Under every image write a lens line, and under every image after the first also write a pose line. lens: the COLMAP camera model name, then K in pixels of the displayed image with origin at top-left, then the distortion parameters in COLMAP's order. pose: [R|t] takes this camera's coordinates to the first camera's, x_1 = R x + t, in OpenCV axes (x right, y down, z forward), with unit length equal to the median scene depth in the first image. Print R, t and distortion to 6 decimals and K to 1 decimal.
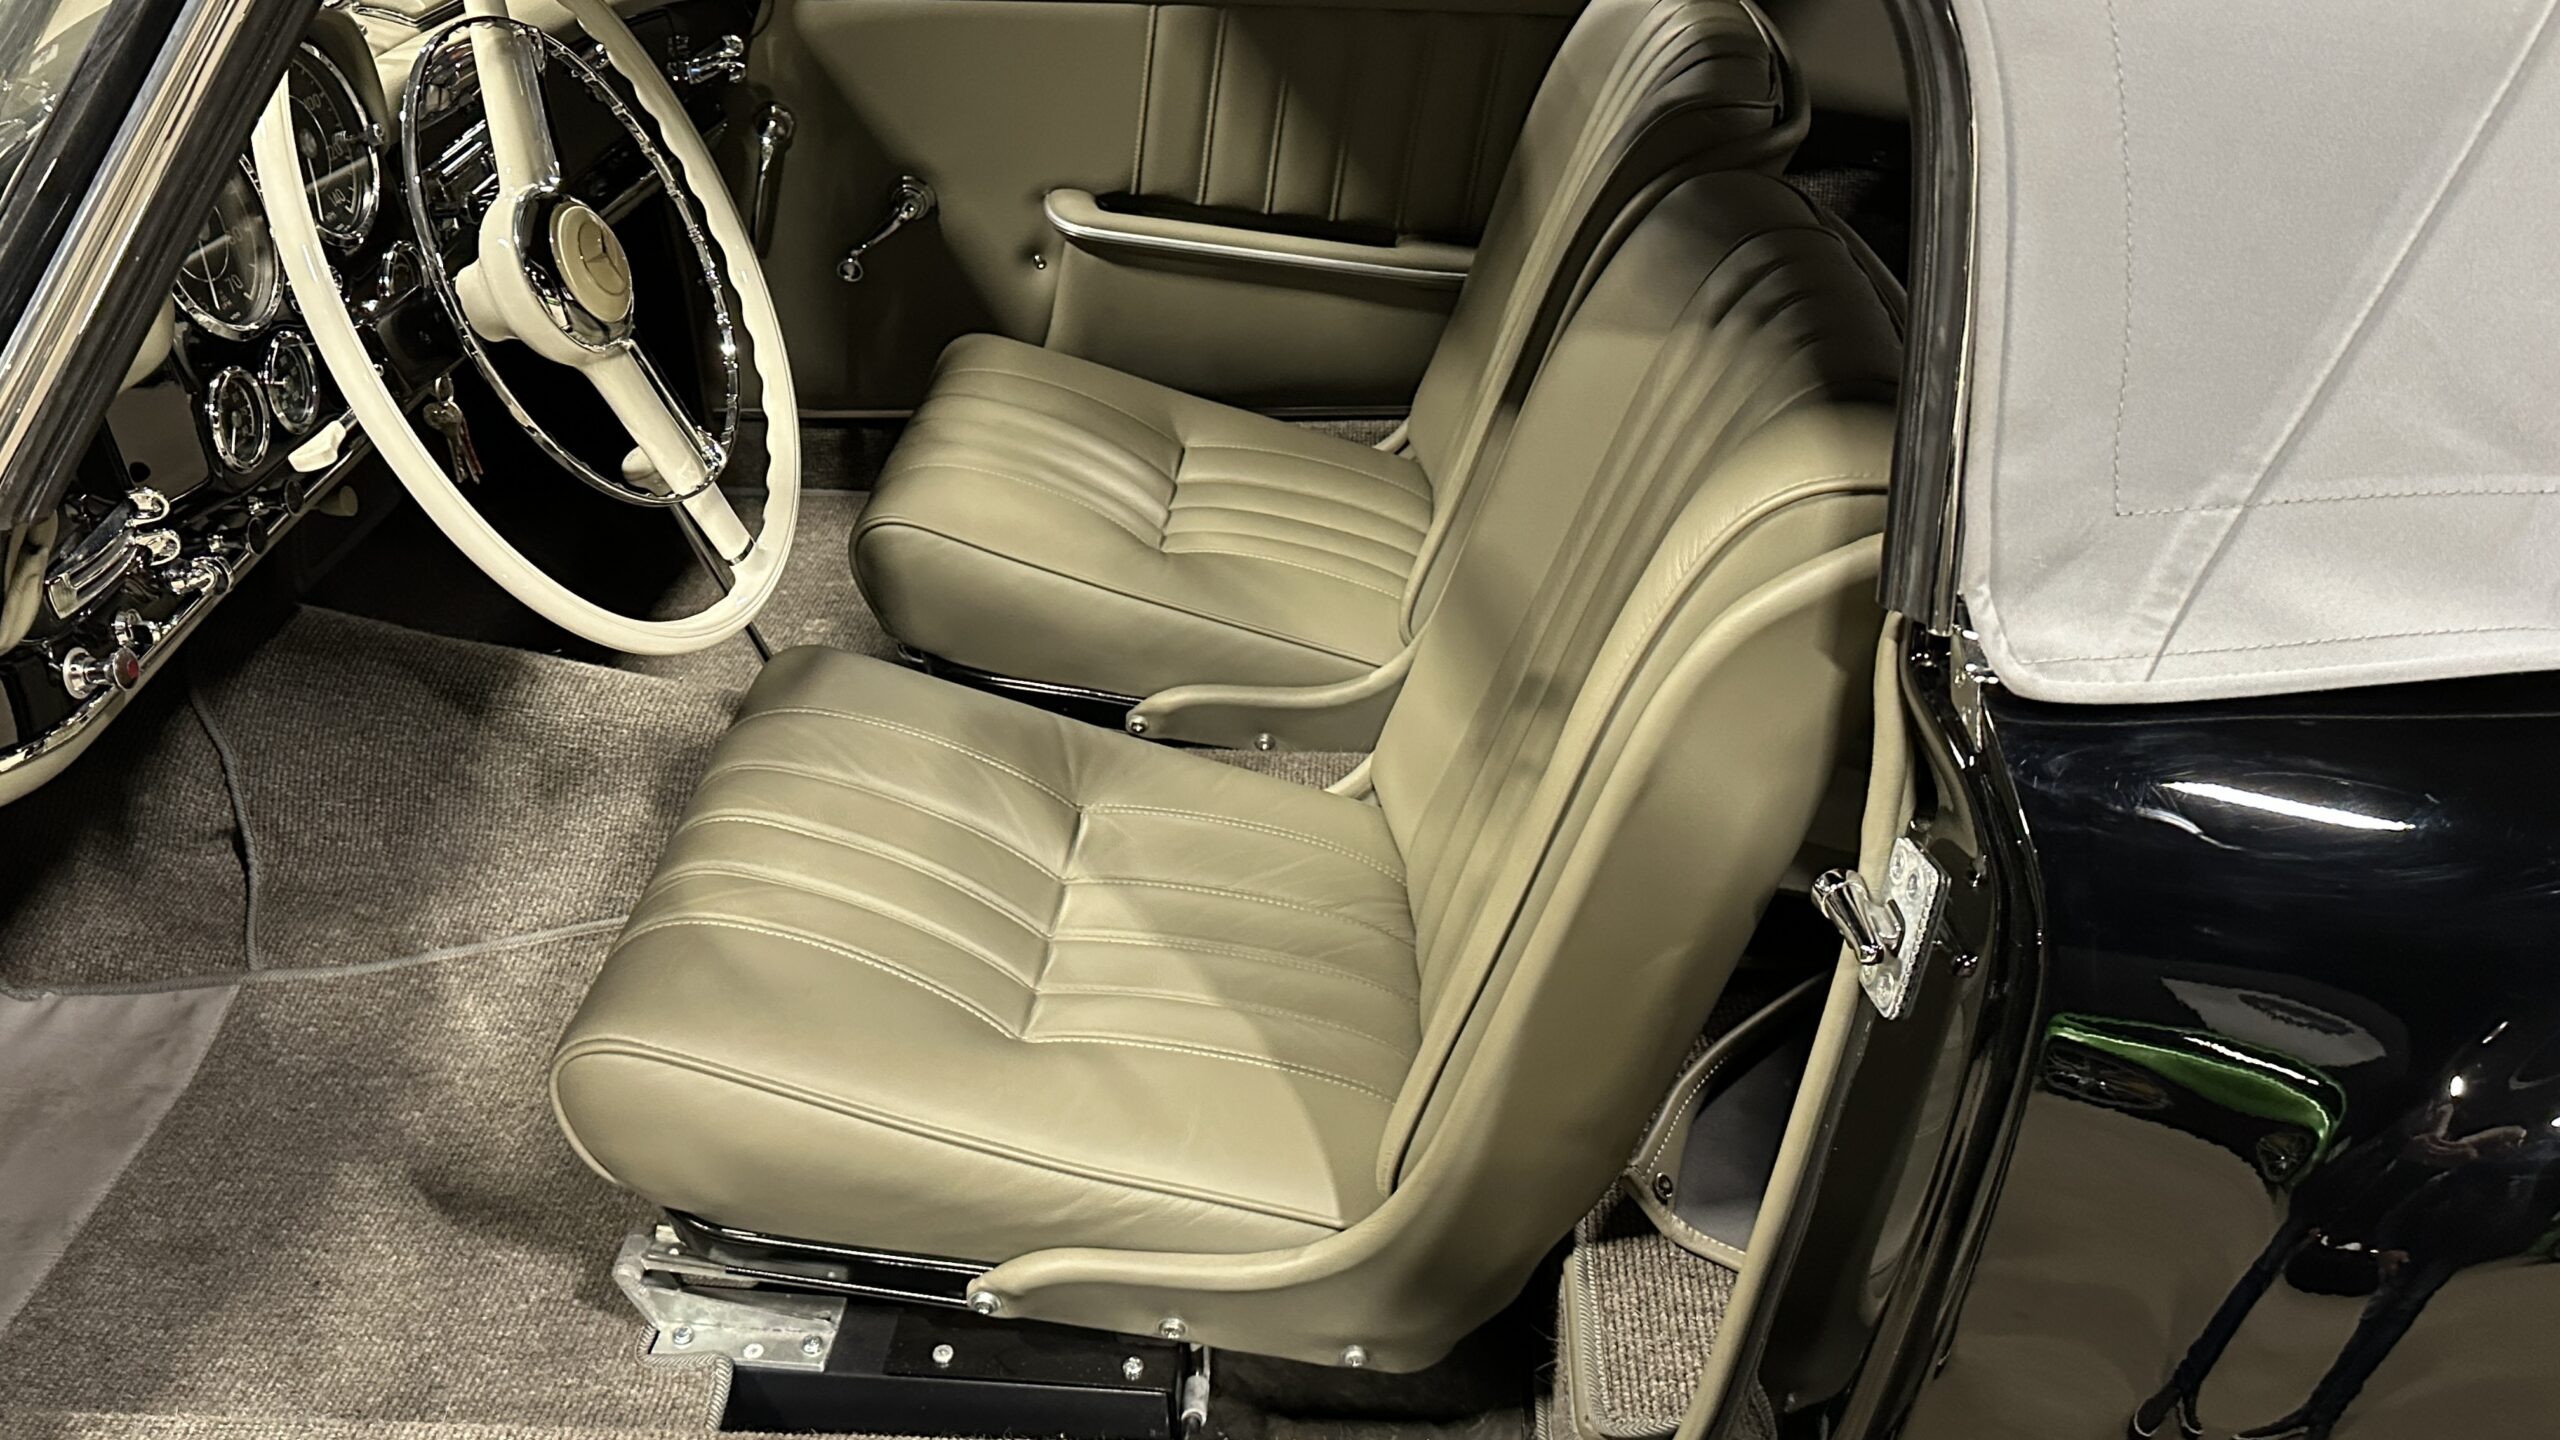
lens RADIAL K [[2199.4, 0, 1249.3], [0, 2199.4, 717.0], [0, 0, 1]] dist [0.169482, -0.355508]
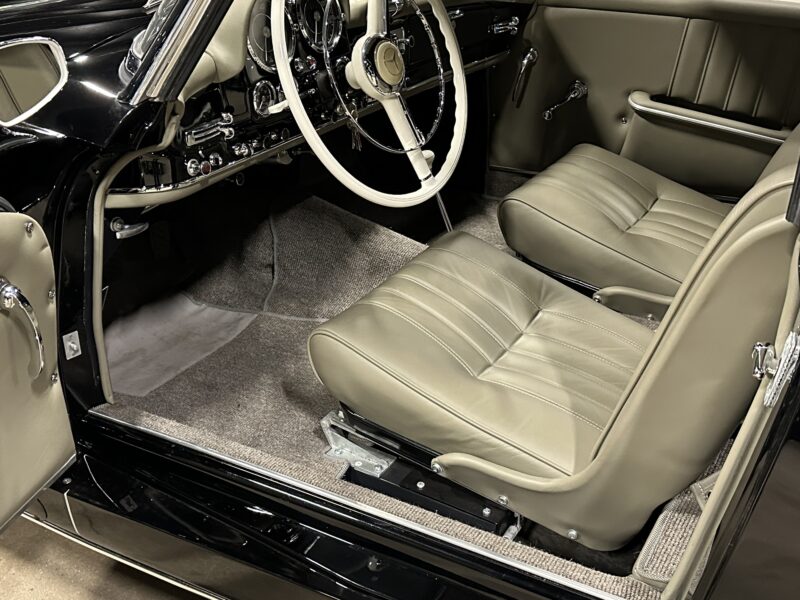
lens RADIAL K [[911.1, 0, 394.6], [0, 911.1, 300.4], [0, 0, 1]] dist [0.222634, -0.536515]
pose [[0.893329, 0.201853, -0.401520, 0.181725], [-0.223481, 0.974681, -0.007222, 0.072034], [0.389897, 0.096184, 0.915822, -0.017778]]
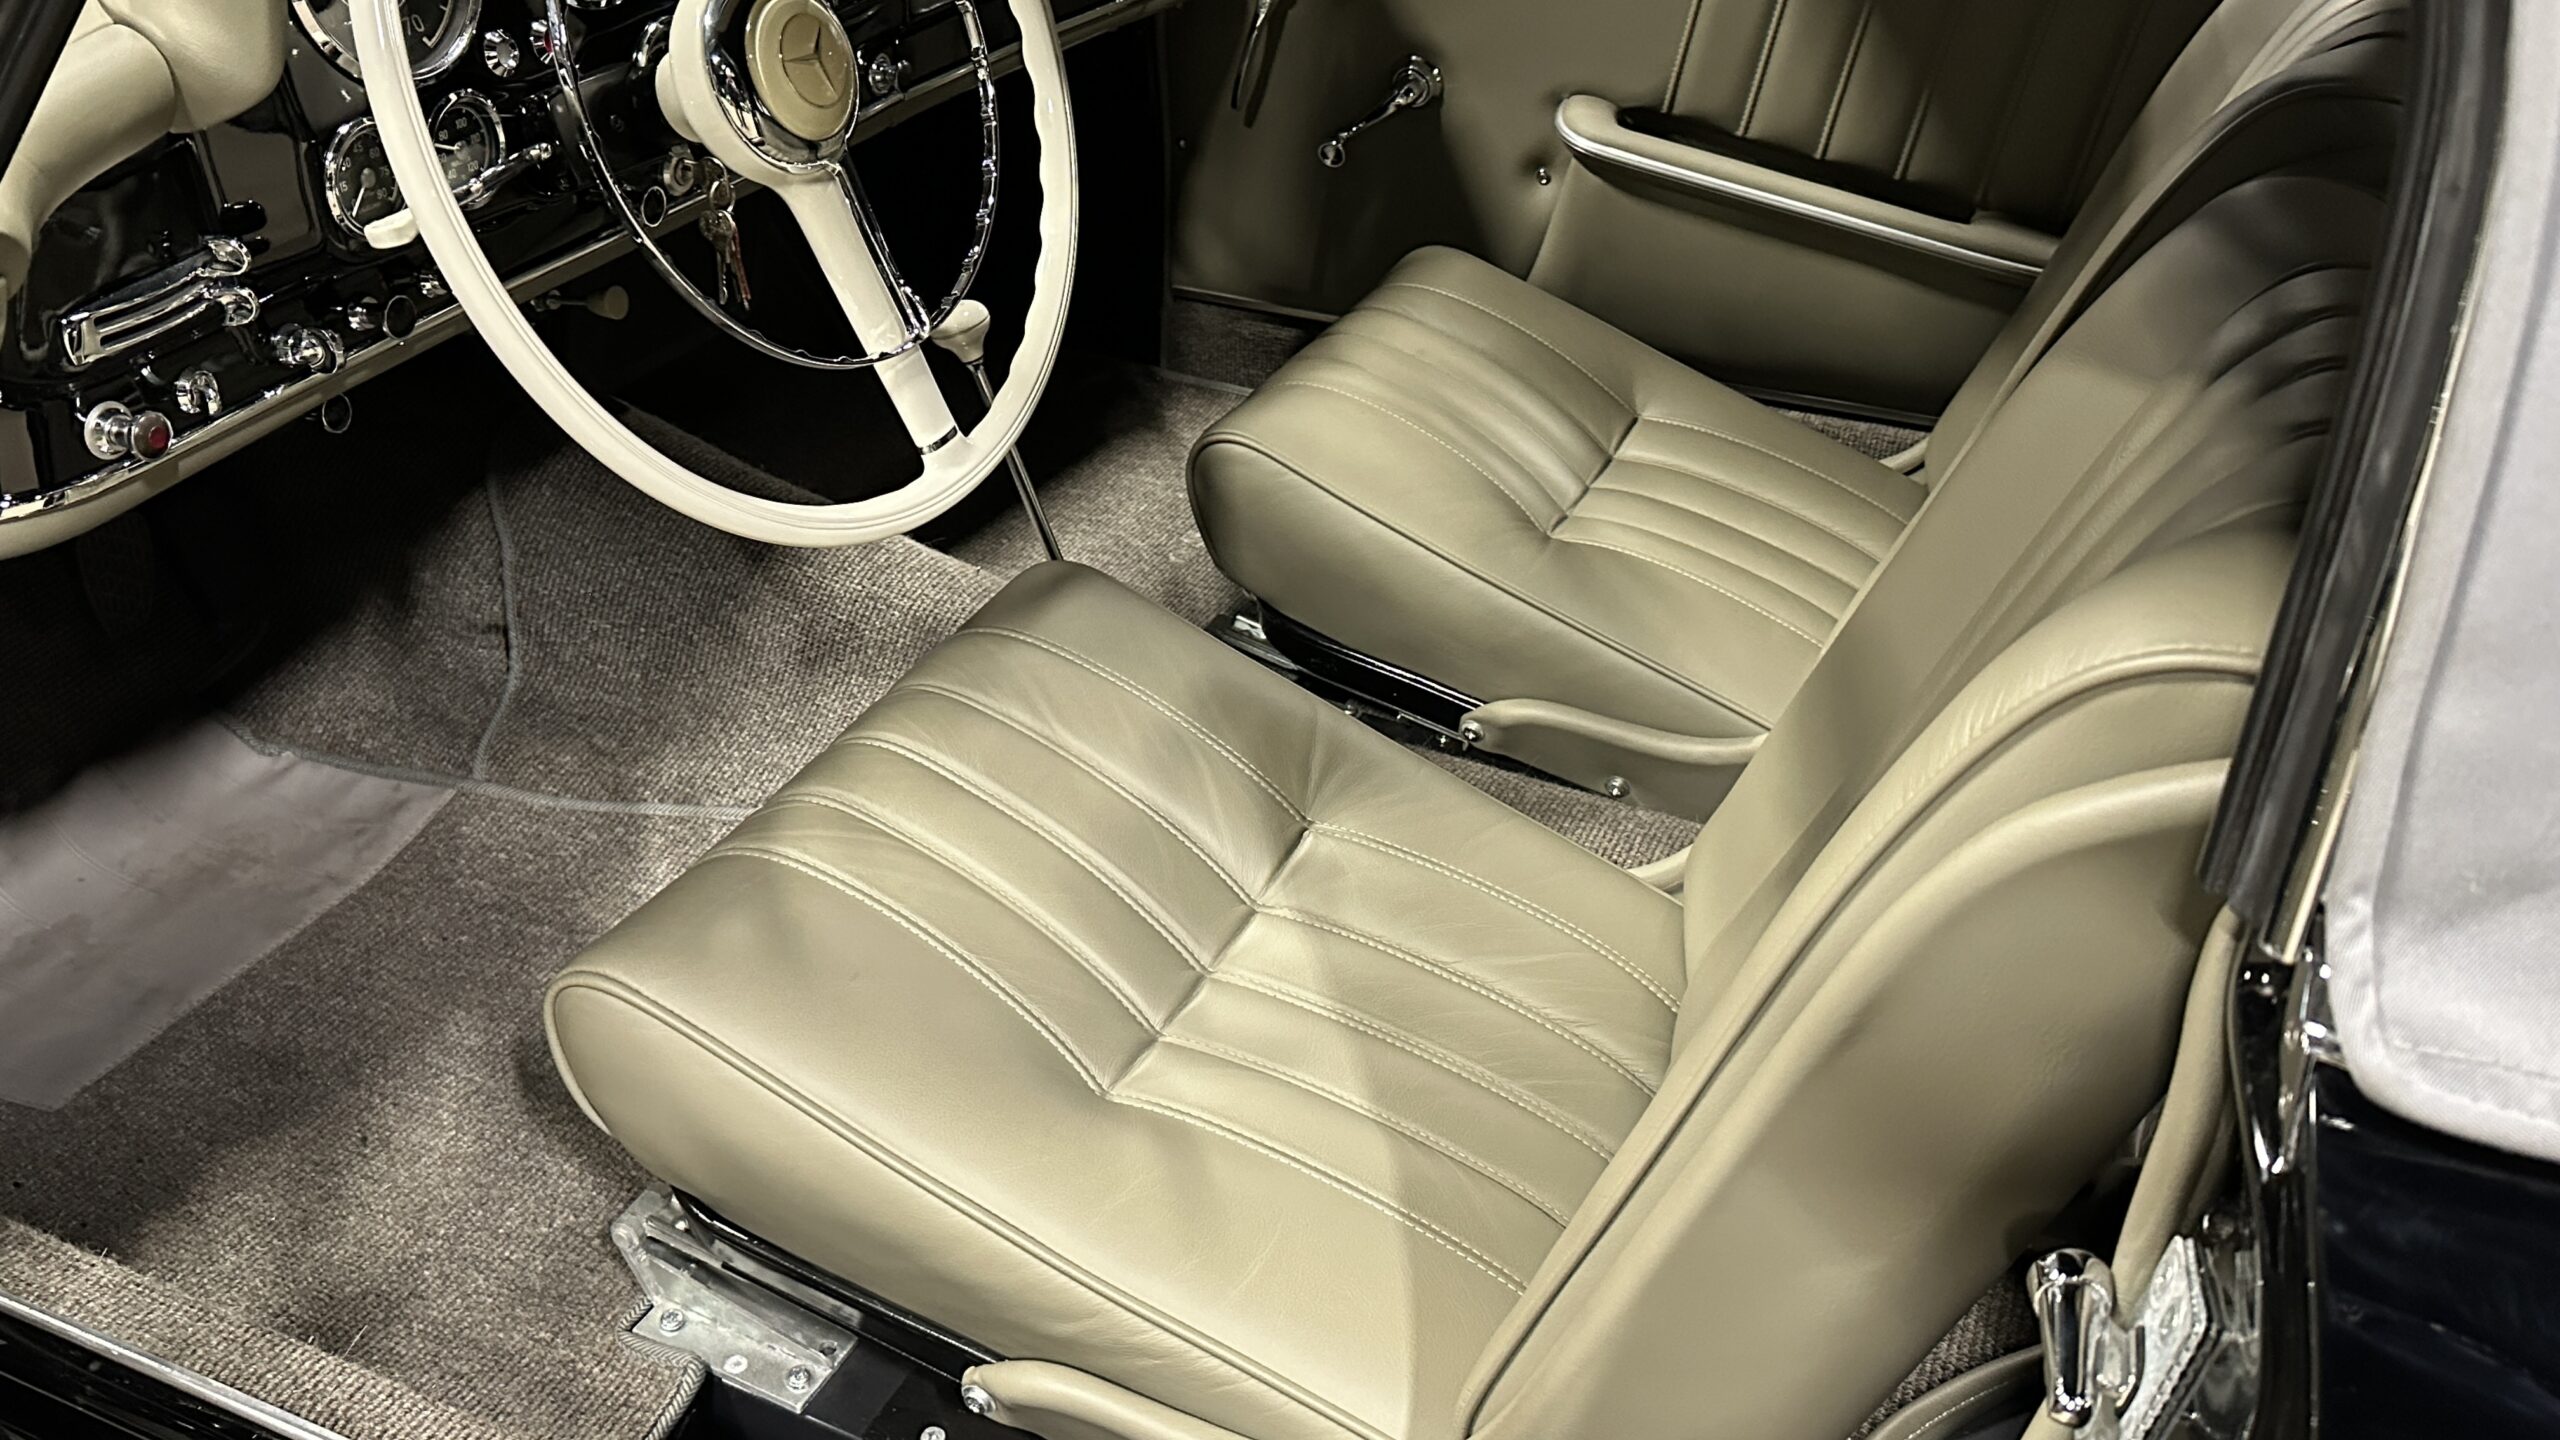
lens RADIAL K [[2199.4, 0, 1249.3], [0, 2199.4, 717.0], [0, 0, 1]] dist [0.169482, -0.355508]
pose [[0.937052, 0.224364, -0.267572, 0.108575], [-0.215287, 0.974504, 0.063191, -0.042552], [0.274928, -0.001608, 0.961464, 0.190511]]
